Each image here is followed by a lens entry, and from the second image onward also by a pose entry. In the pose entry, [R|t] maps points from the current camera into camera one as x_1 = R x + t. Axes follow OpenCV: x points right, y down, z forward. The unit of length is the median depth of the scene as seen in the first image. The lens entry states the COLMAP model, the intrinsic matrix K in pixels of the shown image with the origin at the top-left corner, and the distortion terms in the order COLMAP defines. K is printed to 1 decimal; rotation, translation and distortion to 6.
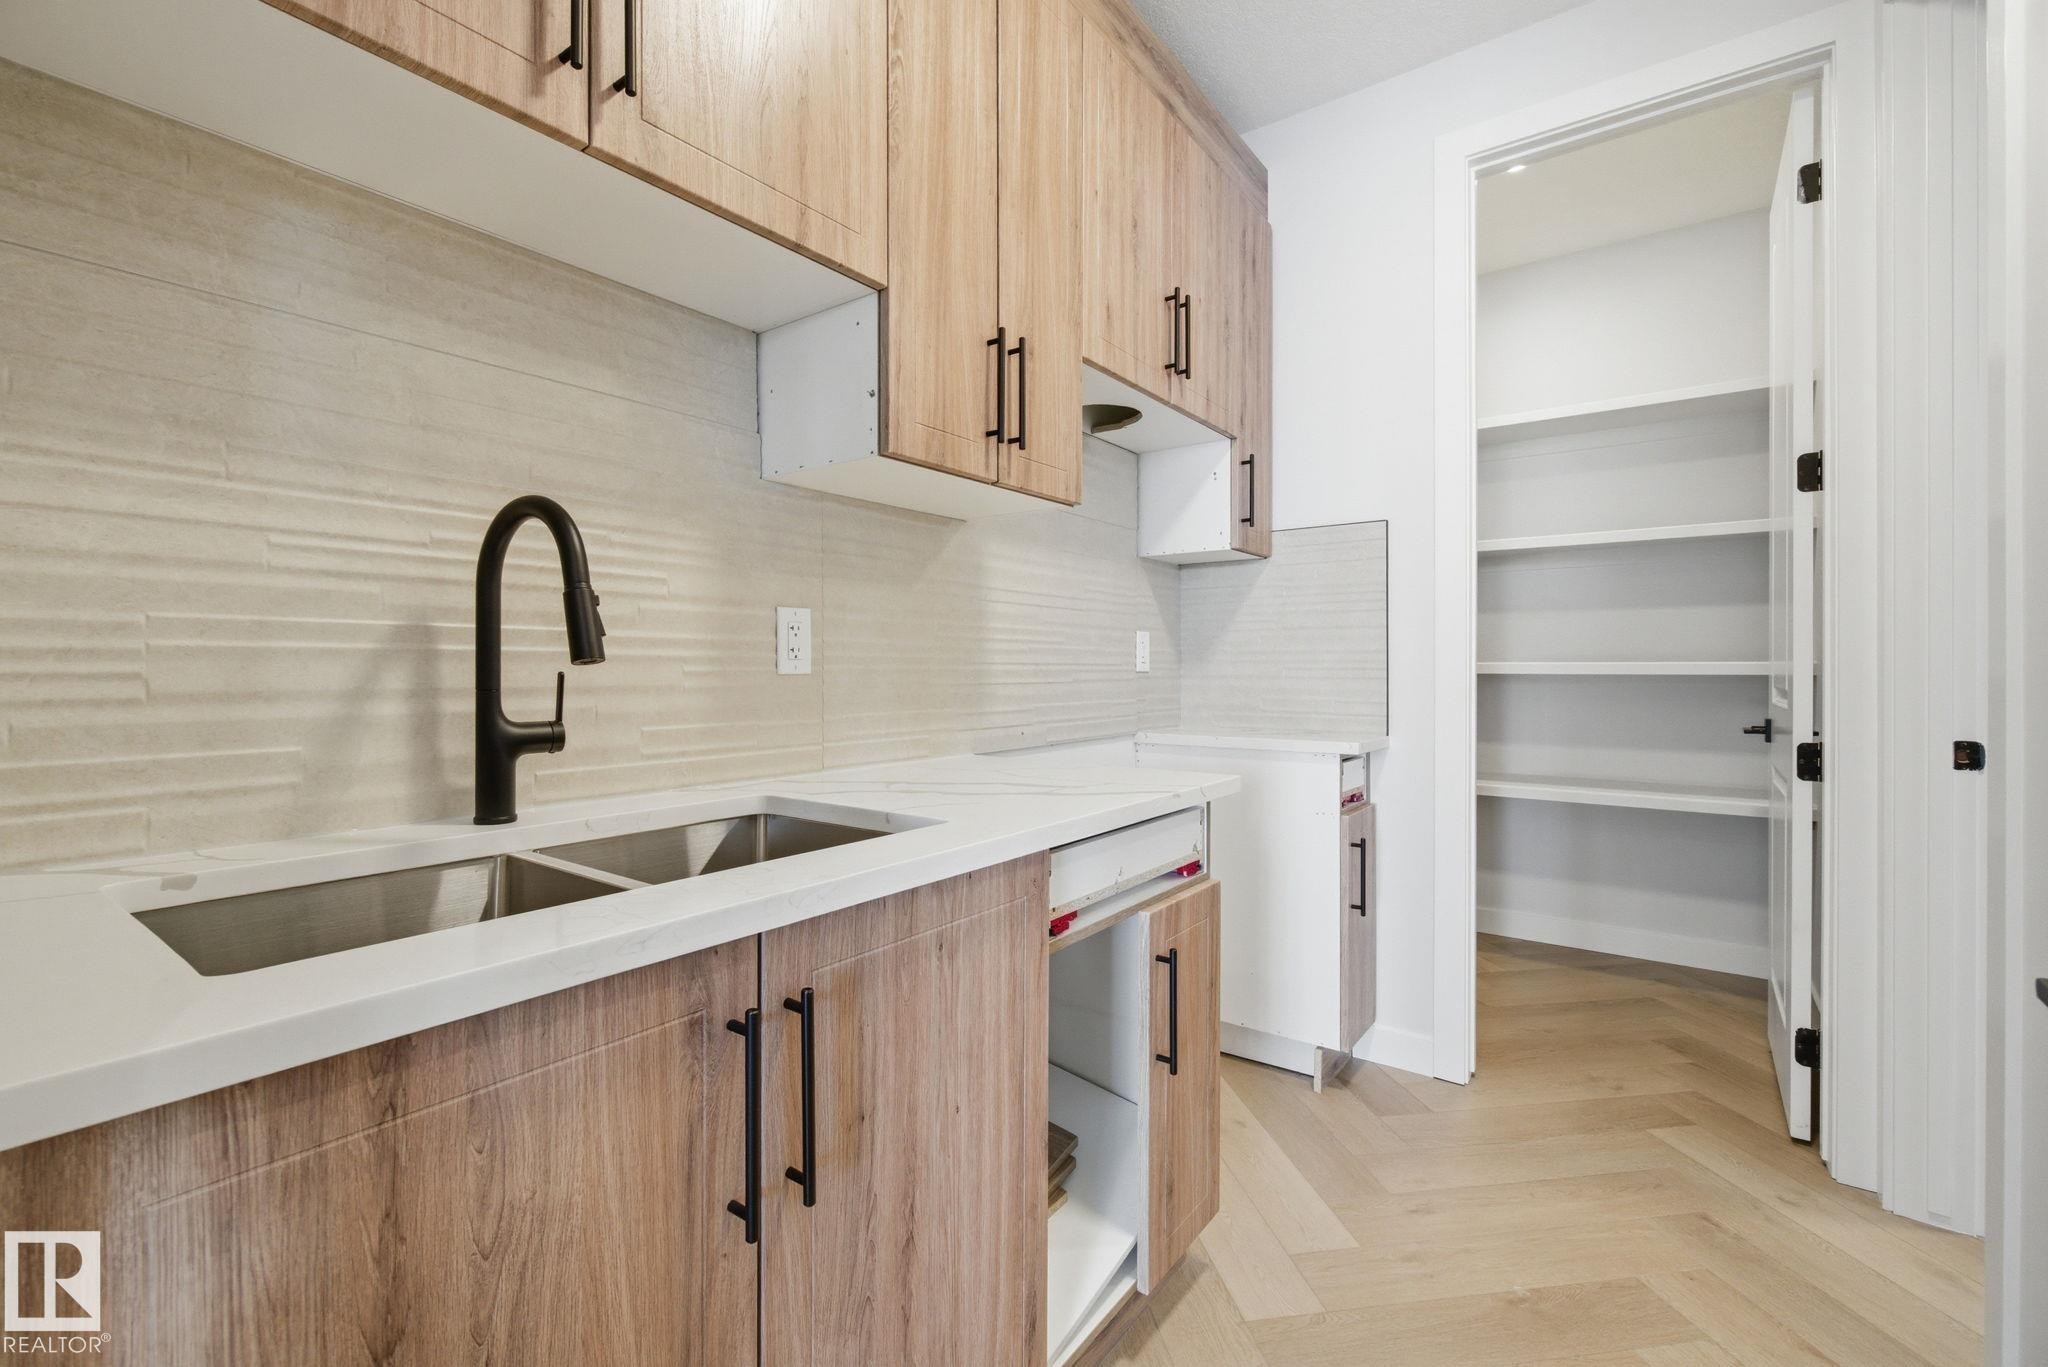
lens RADIAL K [[890.3, 0, 1013.5], [0, 890.3, 676.0], [0, 0, 1]] dist [0.000815, 0.000032]
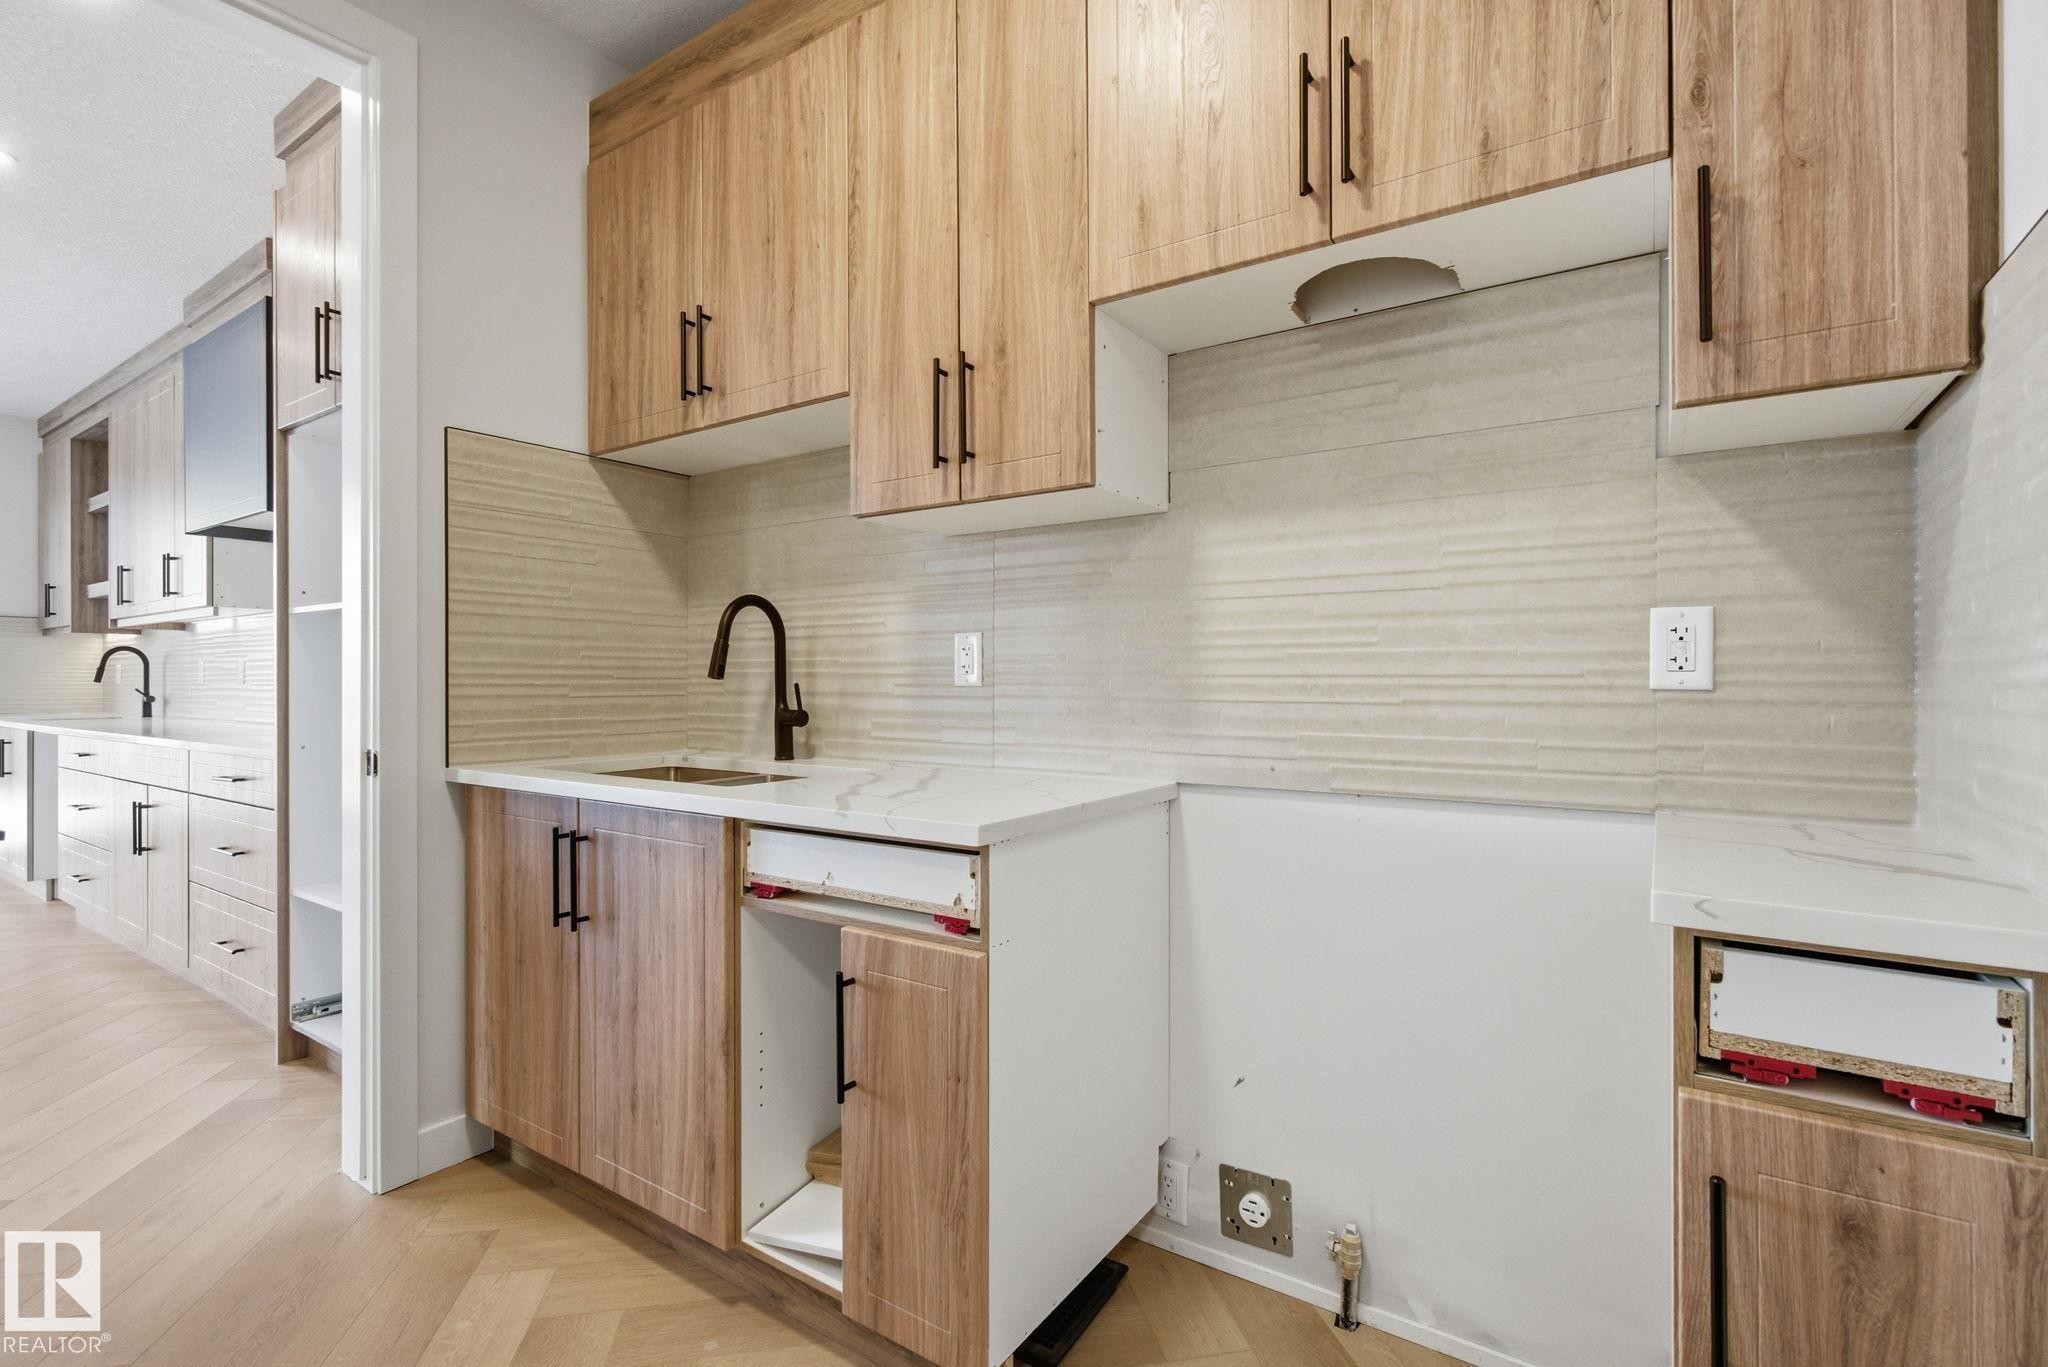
lens RADIAL K [[941.5, 0, 1015.4], [0, 941.5, 686.9], [0, 0, 1]] dist [0.001395, -0.000054]
pose [[0.033015, 0.006612, -0.999433, 1.094725], [-0.009557, 0.999934, 0.006299, -0.010140], [0.999409, 0.009344, 0.033076, 1.048487]]
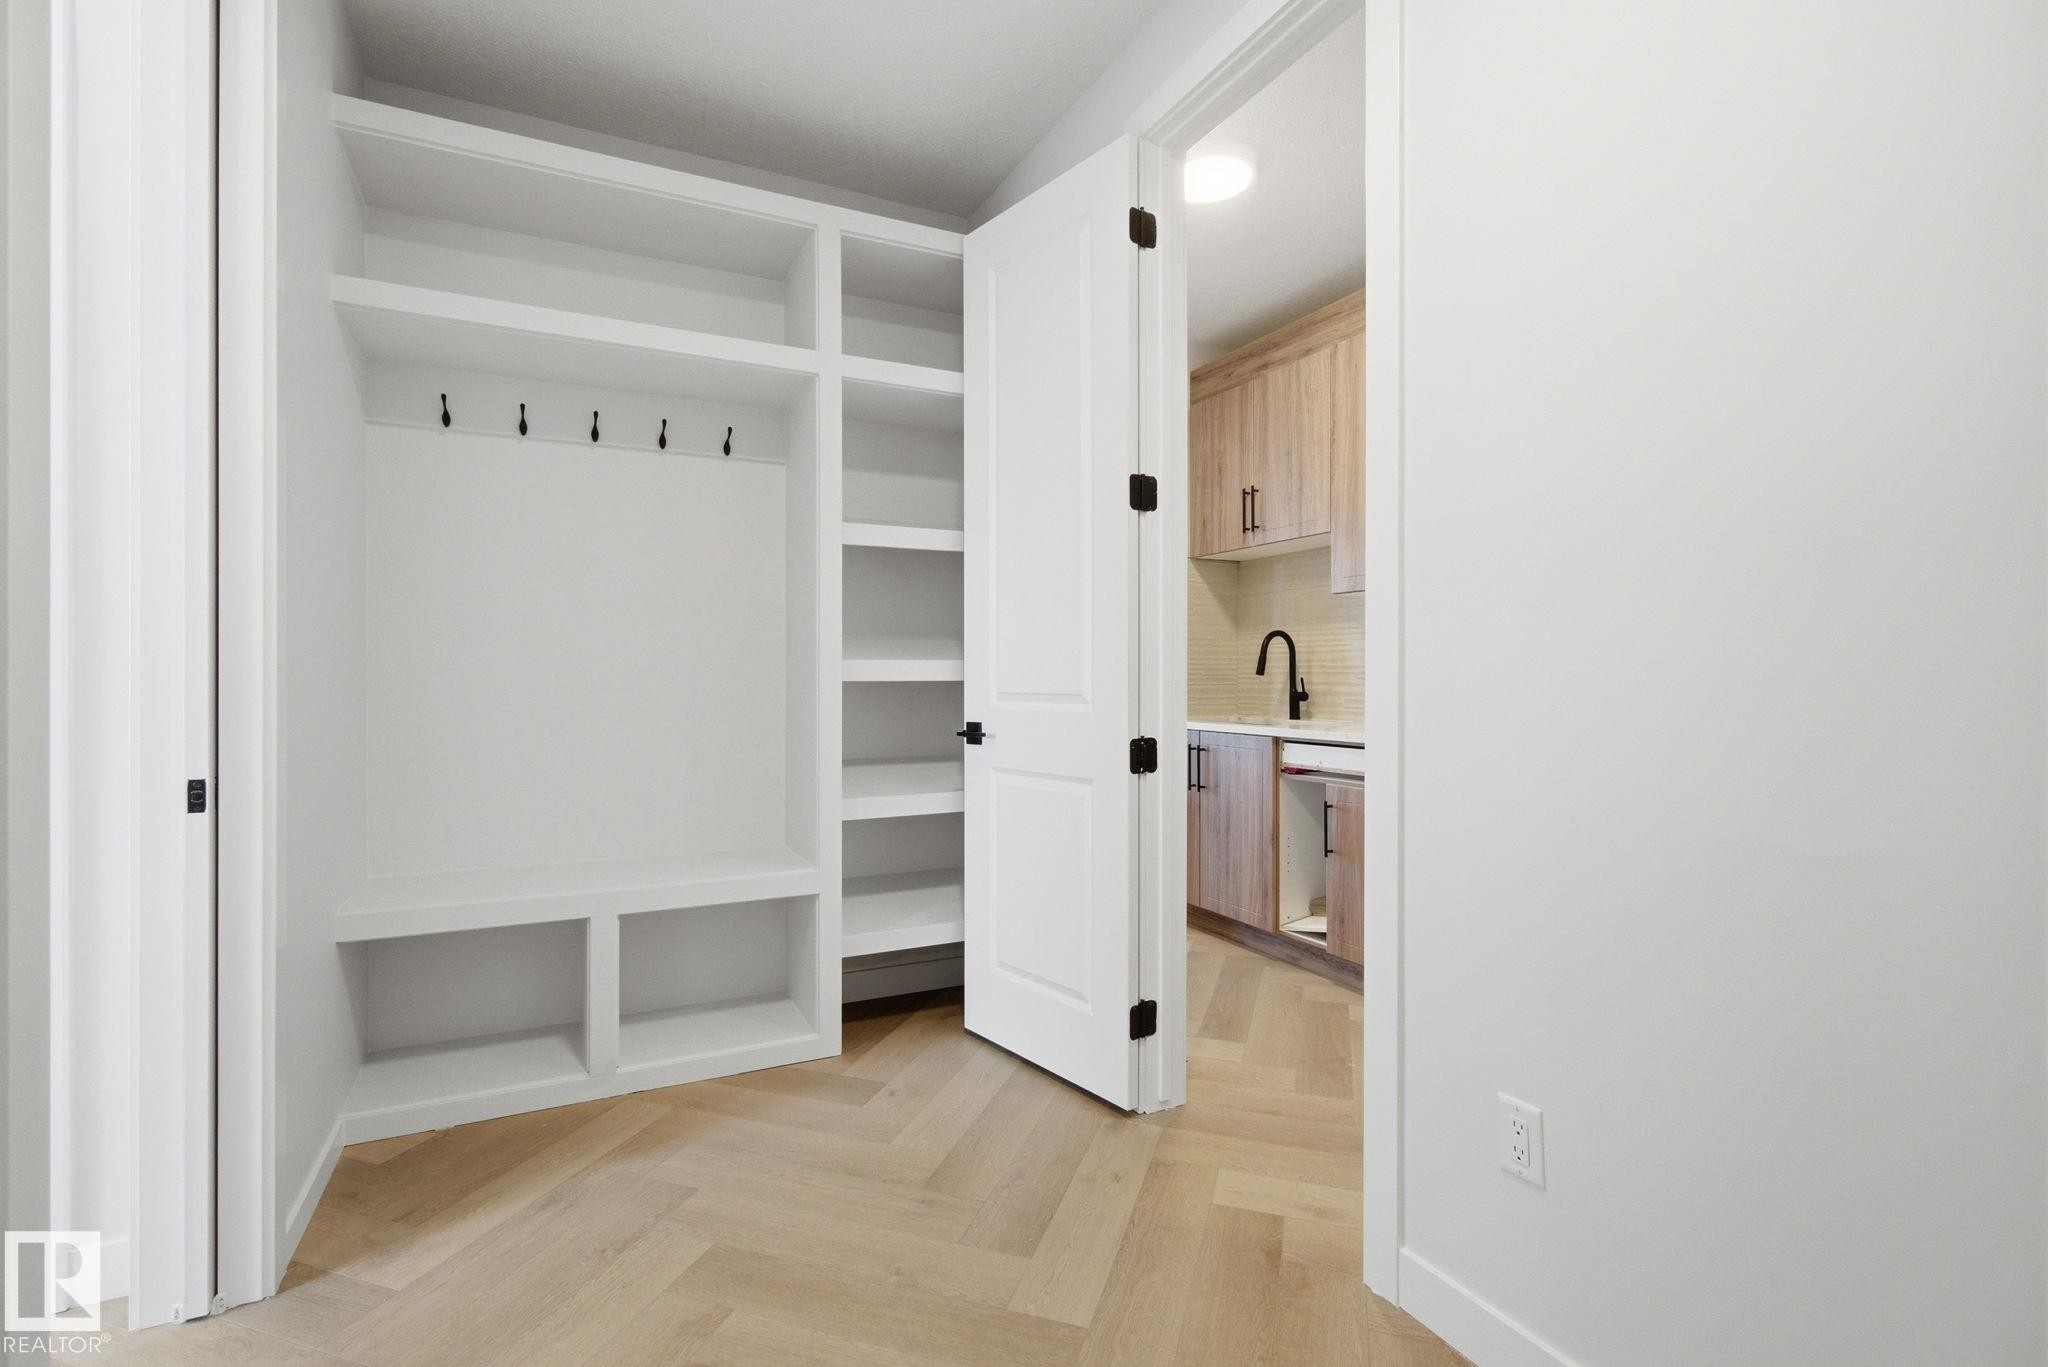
lens RADIAL K [[941.5, 0, 1028.1], [0, 941.5, 678.9], [0, 0, 1]] dist [0.001395, -0.000054]
pose [[-0.442735, 0.003747, -0.896645, 2.404563], [-0.006930, 0.999947, 0.007600, -0.014089], [0.896626, 0.009579, -0.442685, 1.251256]]
